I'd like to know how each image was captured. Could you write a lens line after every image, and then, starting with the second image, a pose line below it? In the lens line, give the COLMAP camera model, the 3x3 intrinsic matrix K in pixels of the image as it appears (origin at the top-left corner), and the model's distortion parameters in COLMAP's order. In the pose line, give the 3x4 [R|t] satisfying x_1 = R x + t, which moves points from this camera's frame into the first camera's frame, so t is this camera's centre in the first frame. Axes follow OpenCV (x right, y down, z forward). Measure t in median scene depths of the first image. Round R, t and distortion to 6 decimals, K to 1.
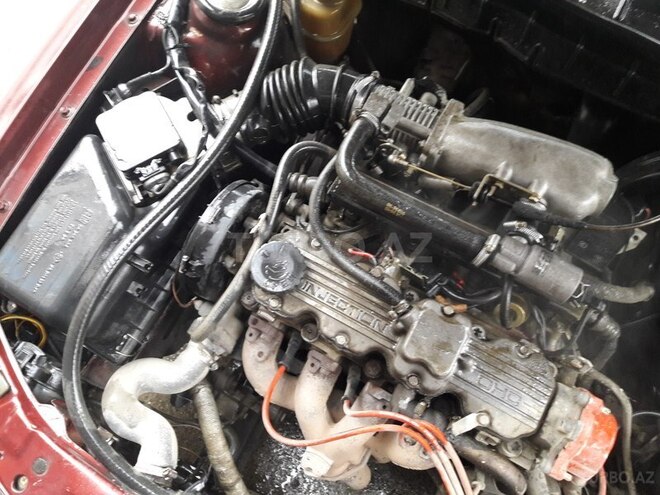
lens RADIAL K [[527.8, 0, 330.0], [0, 527.8, 247.5], [0, 0, 1]] dist [0.115440, -0.212257]
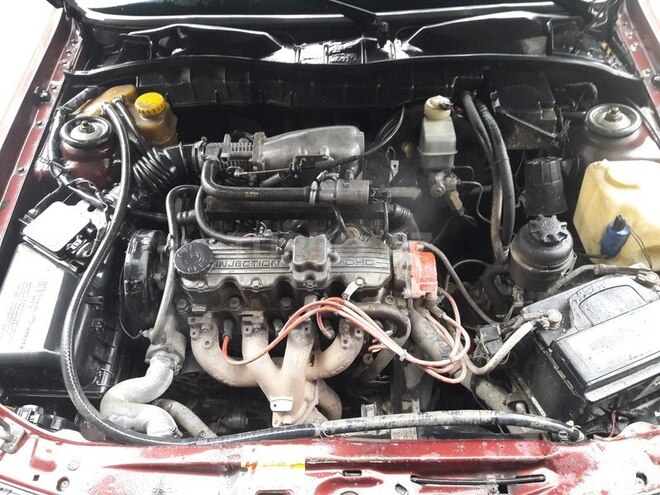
lens RADIAL K [[527.8, 0, 330.0], [0, 527.8, 247.5], [0, 0, 1]] dist [0.115440, -0.212257]
pose [[0.874466, -0.384692, 0.295501, -0.179089], [0.456781, 0.858064, -0.234685, 0.490508], [-0.163277, 0.340203, 0.926068, -0.389383]]
